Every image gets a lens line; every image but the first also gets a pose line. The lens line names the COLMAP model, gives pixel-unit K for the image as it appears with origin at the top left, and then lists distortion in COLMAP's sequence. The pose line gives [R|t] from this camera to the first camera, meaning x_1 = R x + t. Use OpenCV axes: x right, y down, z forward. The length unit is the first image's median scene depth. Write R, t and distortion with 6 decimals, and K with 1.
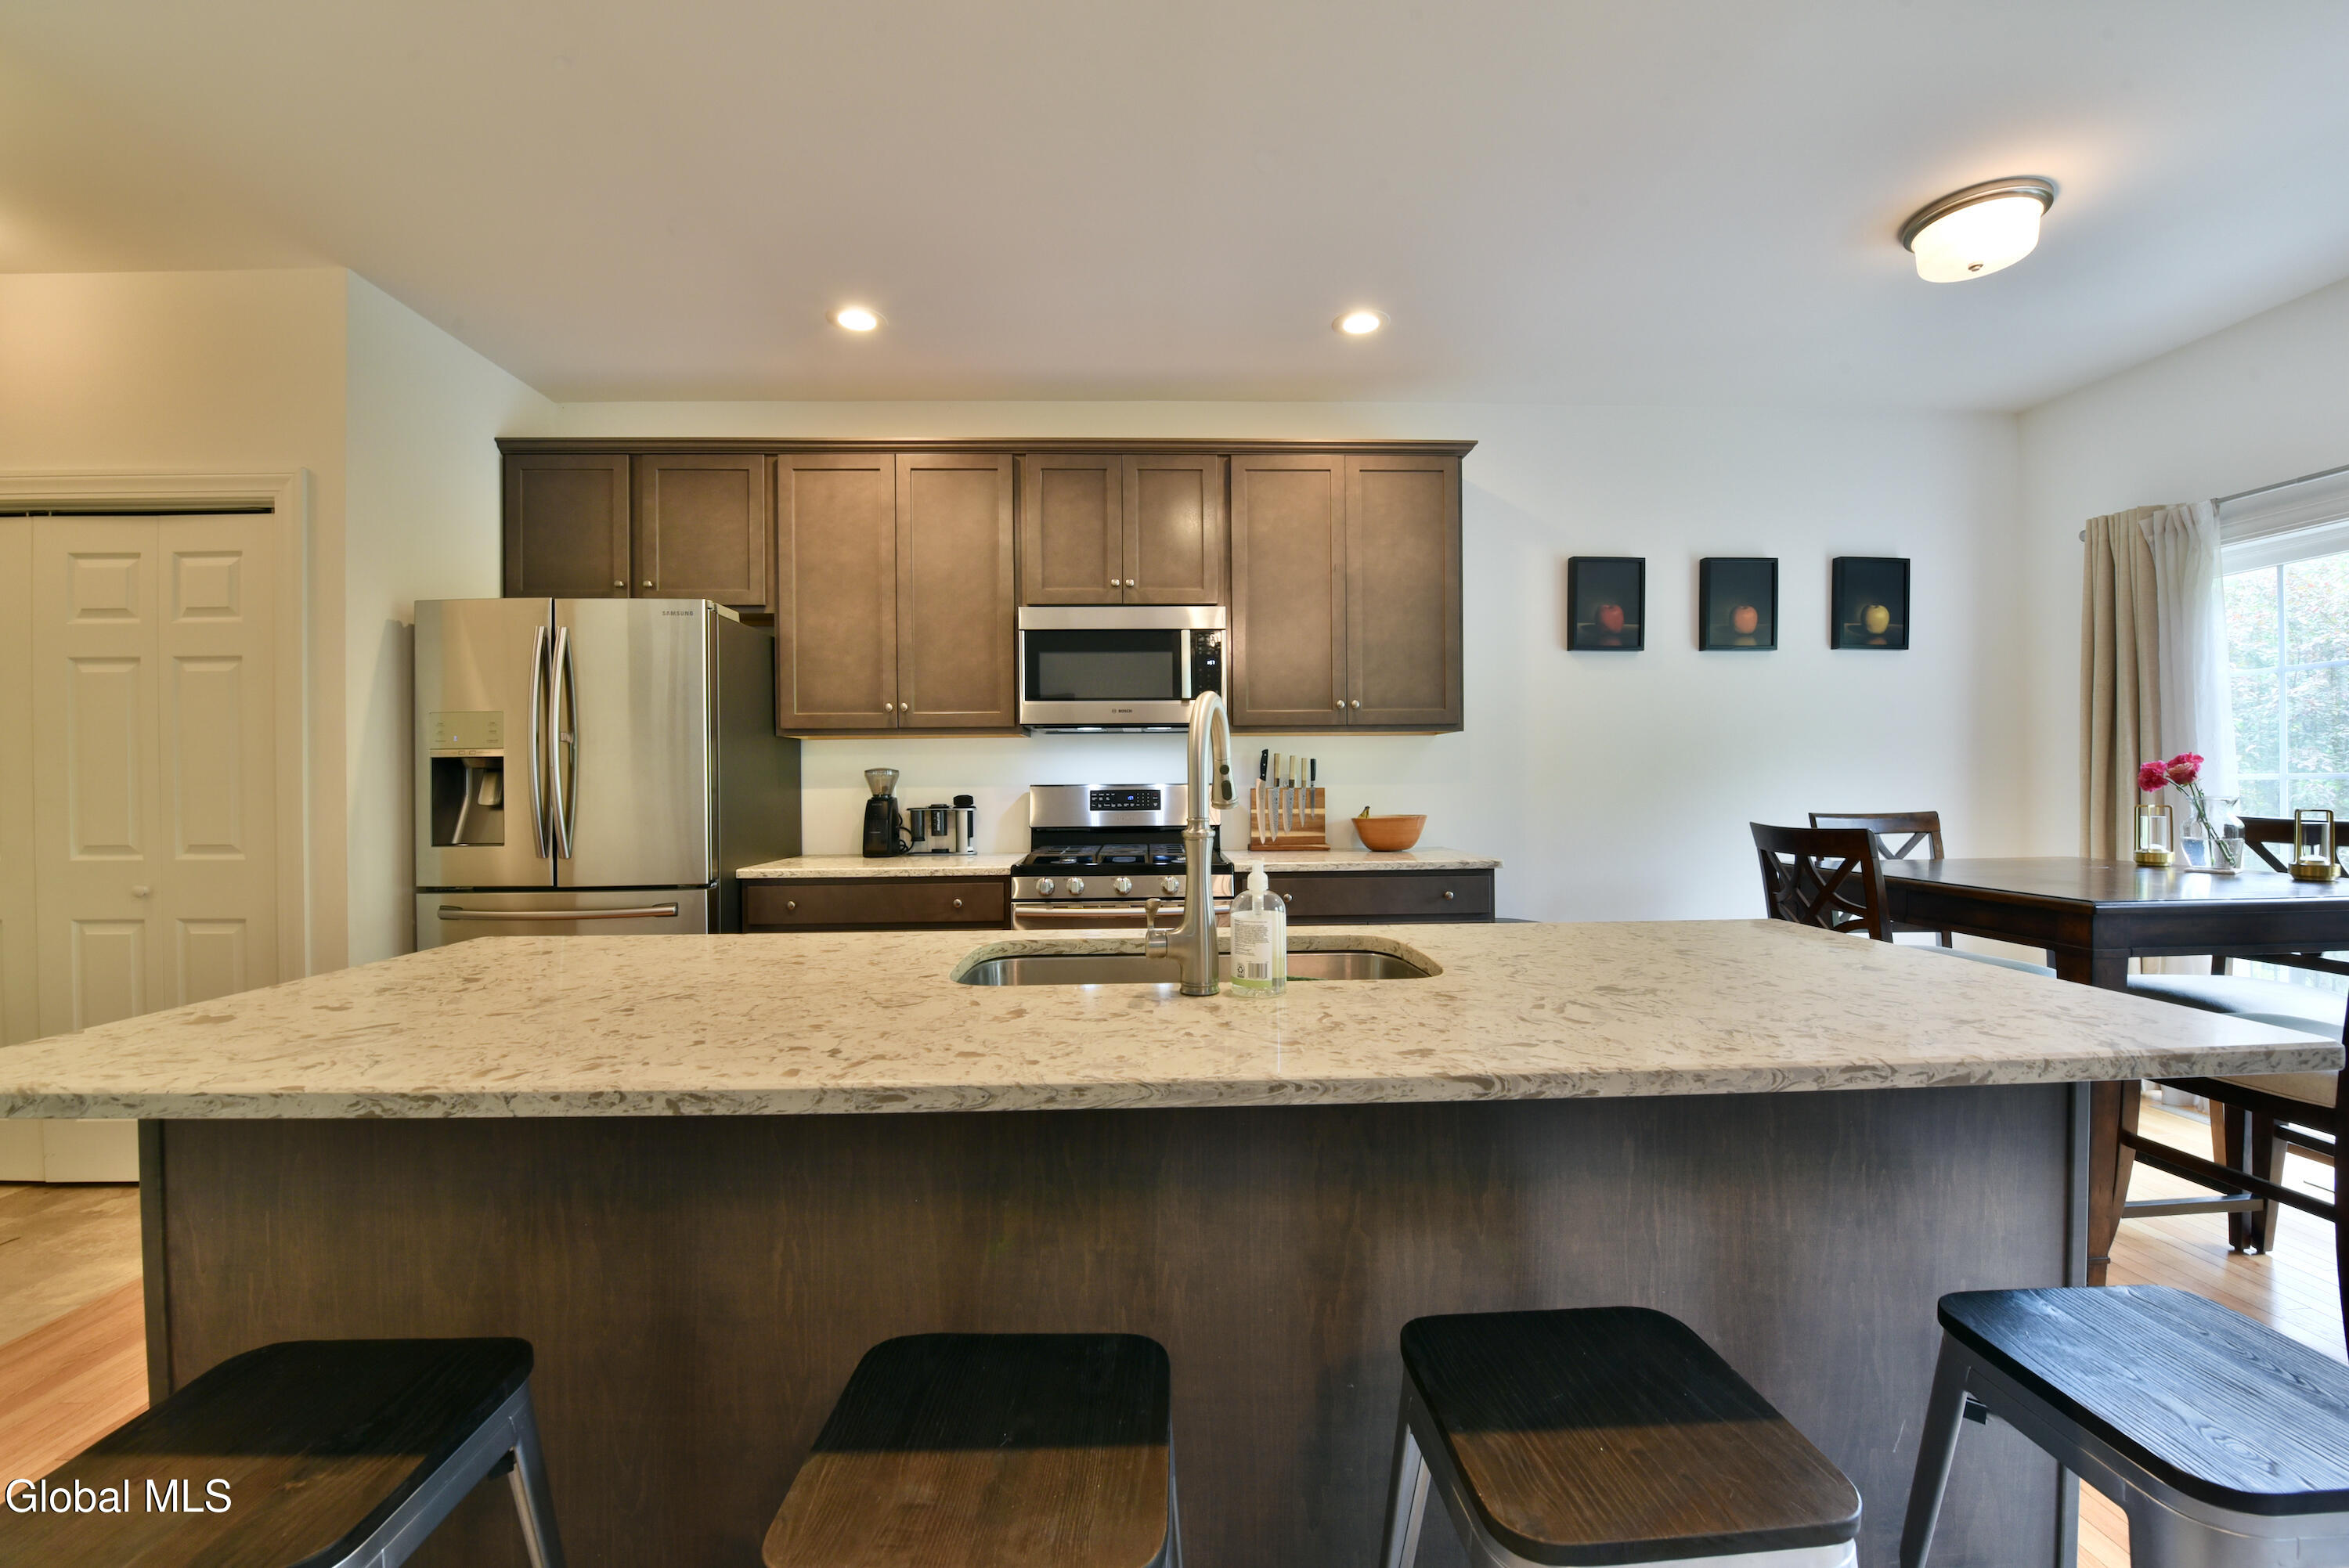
lens RADIAL K [[945.0, 0, 1174.5], [0, 945.0, 784.0], [0, 0, 1]] dist [-0.012353, -0.003962]
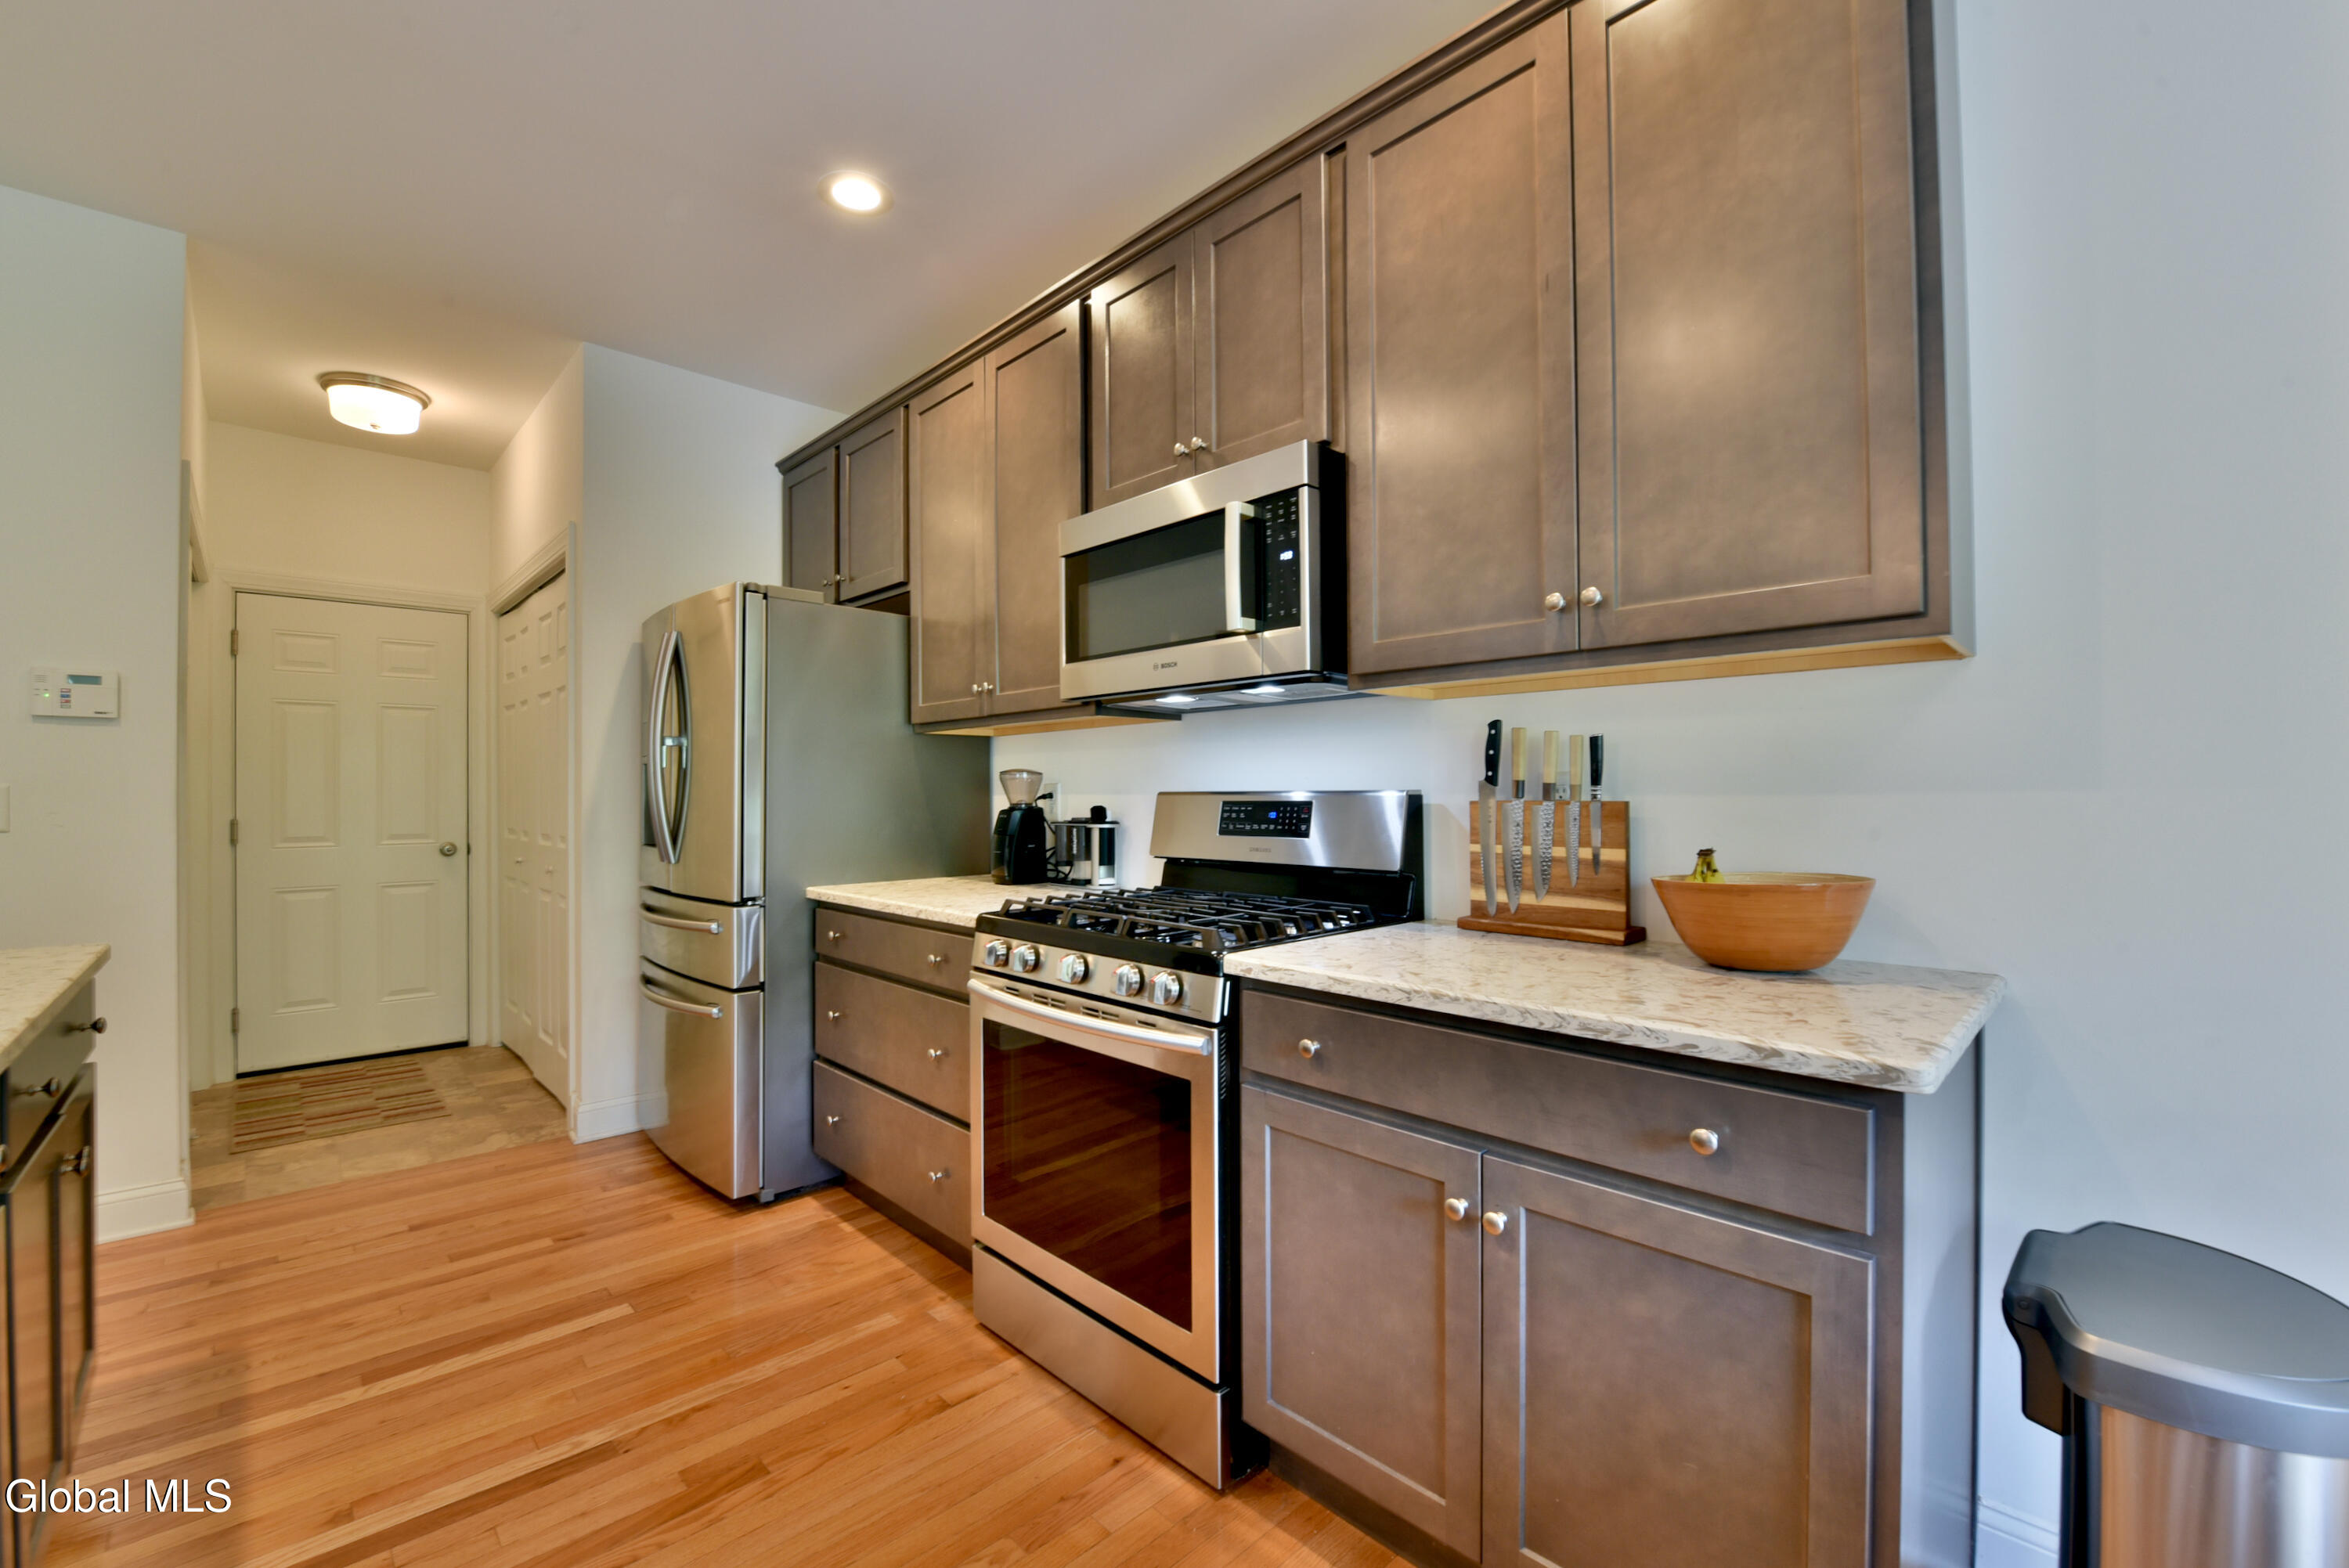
lens RADIAL K [[962.2, 0, 1174.5], [0, 962.2, 784.0], [0, 0, 1]] dist [-0.012492, -0.006984]
pose [[0.665982, -0.001037, -0.745967, 0.376047], [-0.002659, 0.999989, -0.003763, -0.002091], [0.745963, 0.004489, 0.665972, 0.589204]]
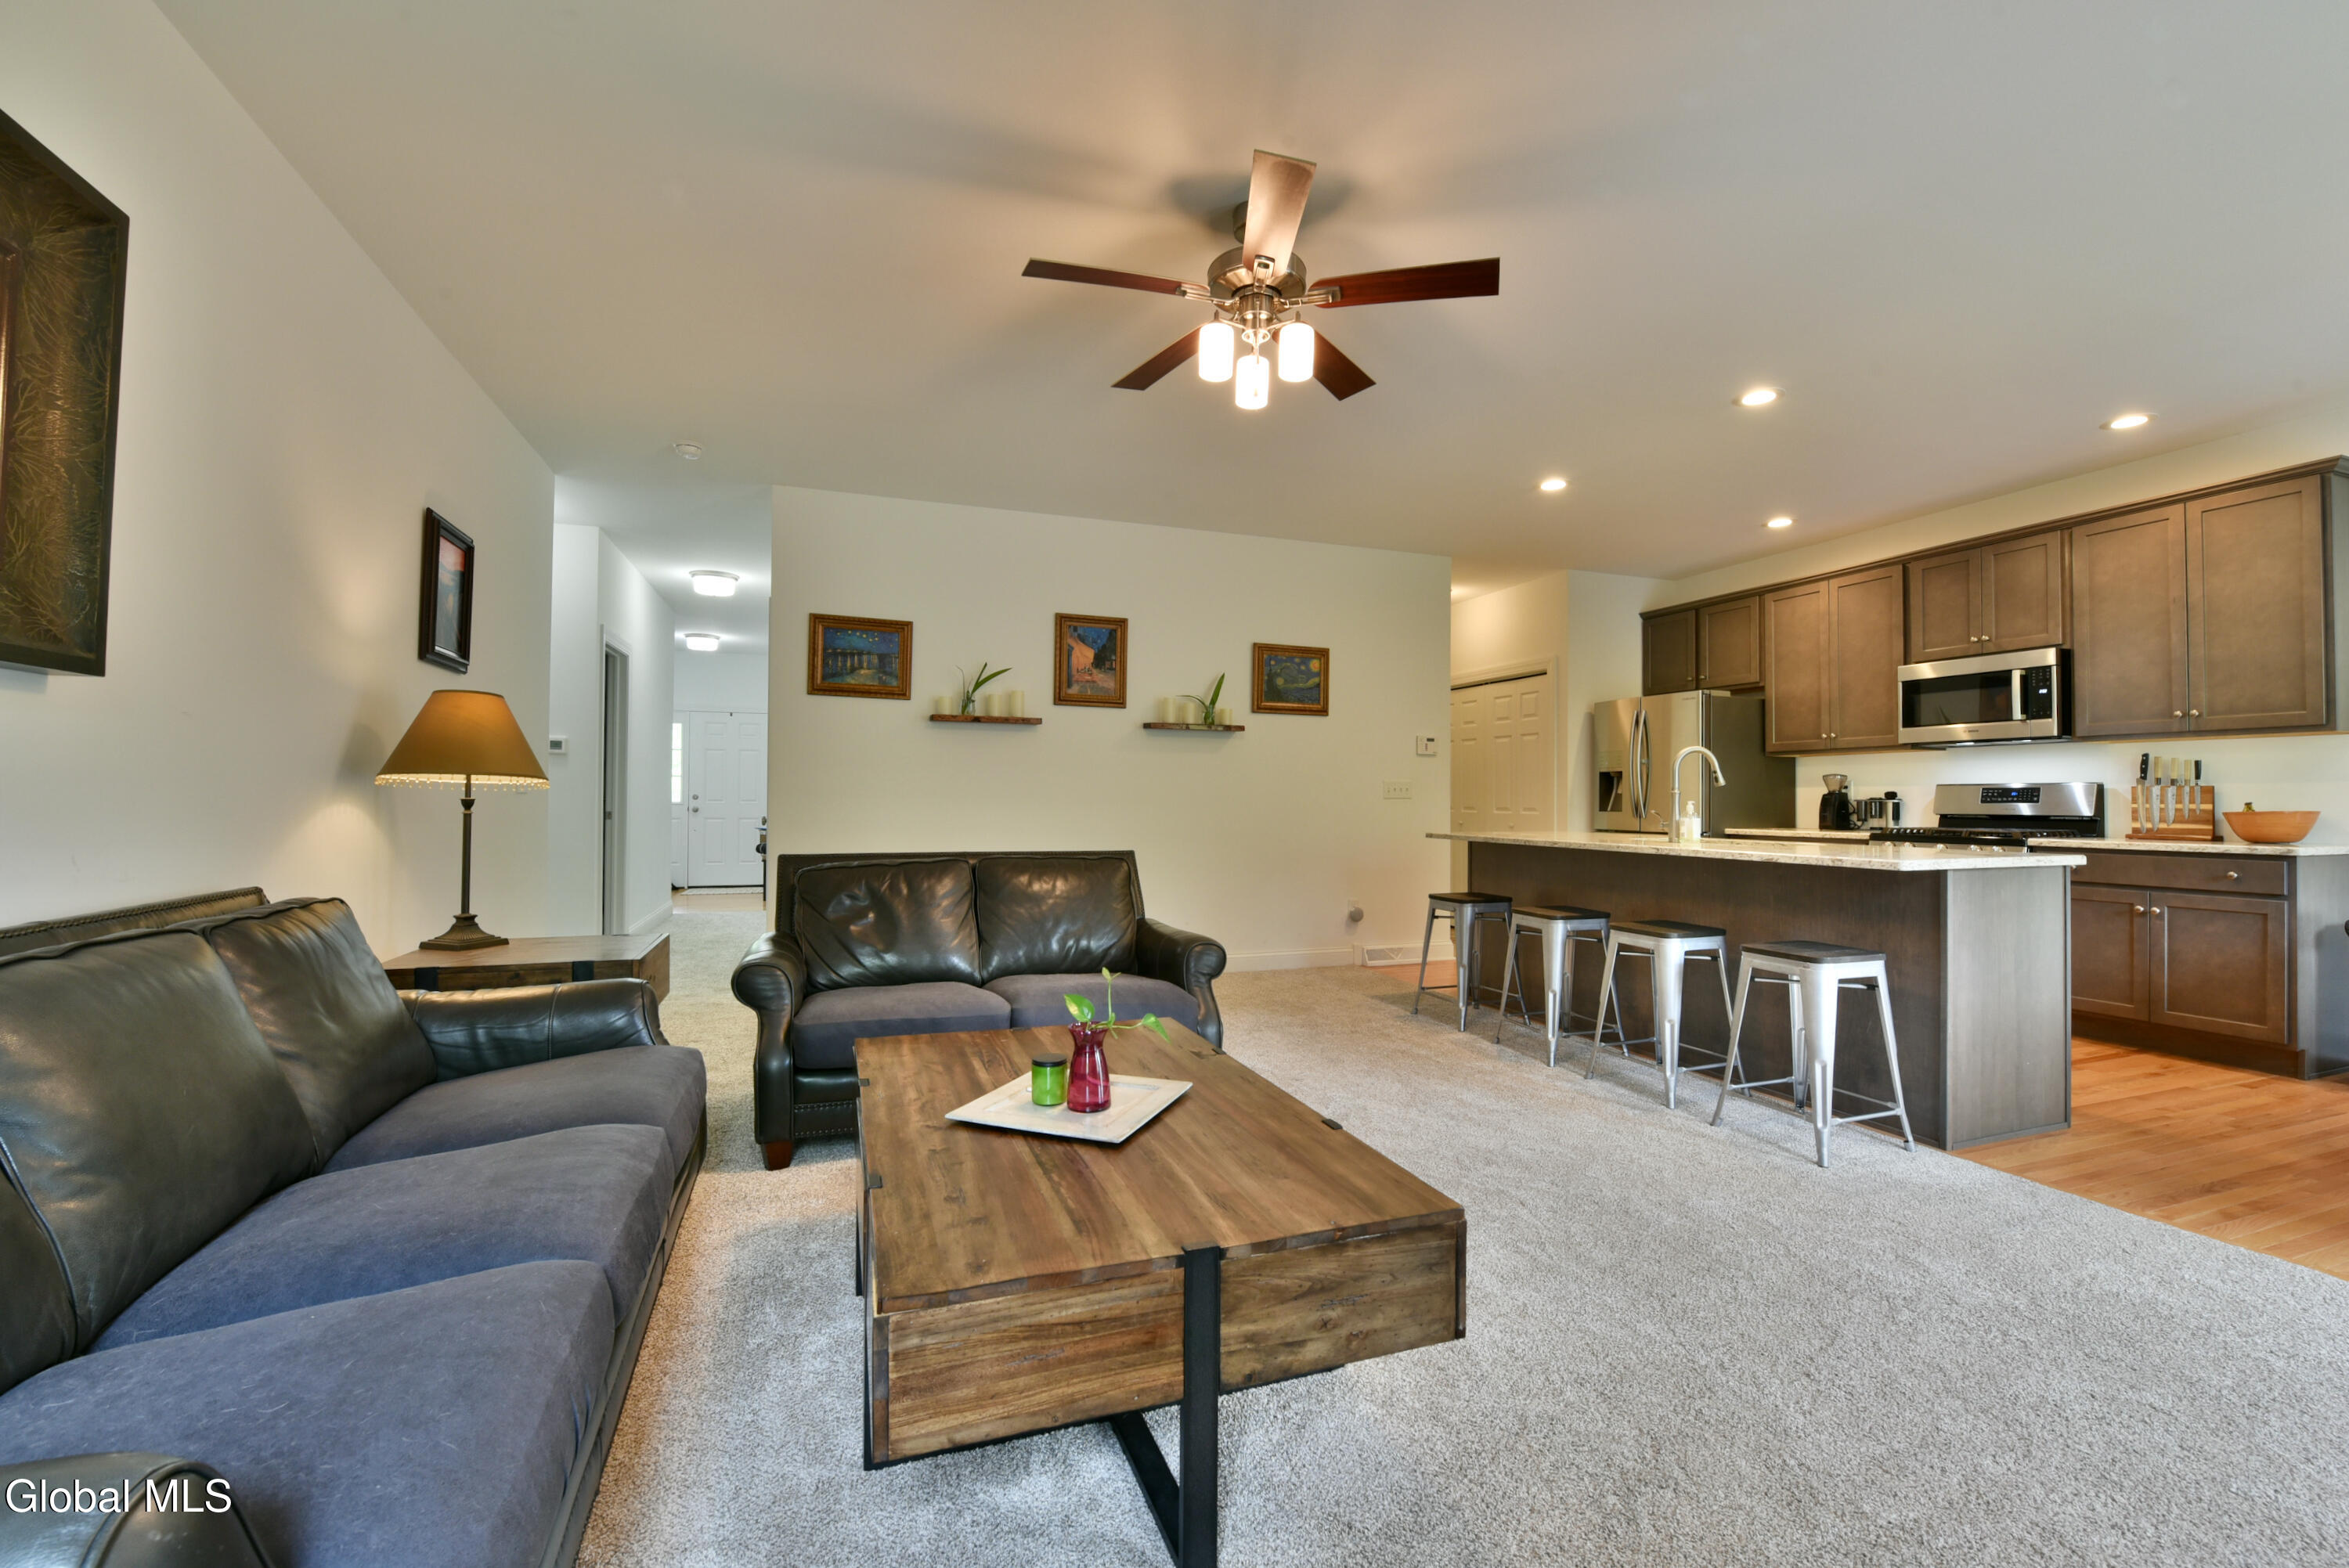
lens RADIAL K [[974.1, 0, 1179.7], [0, 974.1, 787.6], [0, 0, 1]] dist [-0.011317, -0.004495]
pose [[0.304072, -0.001950, -0.952647, 0.932087], [-0.007787, 0.999959, -0.004533, 0.022584], [0.952617, 0.008797, 0.304045, -0.556132]]
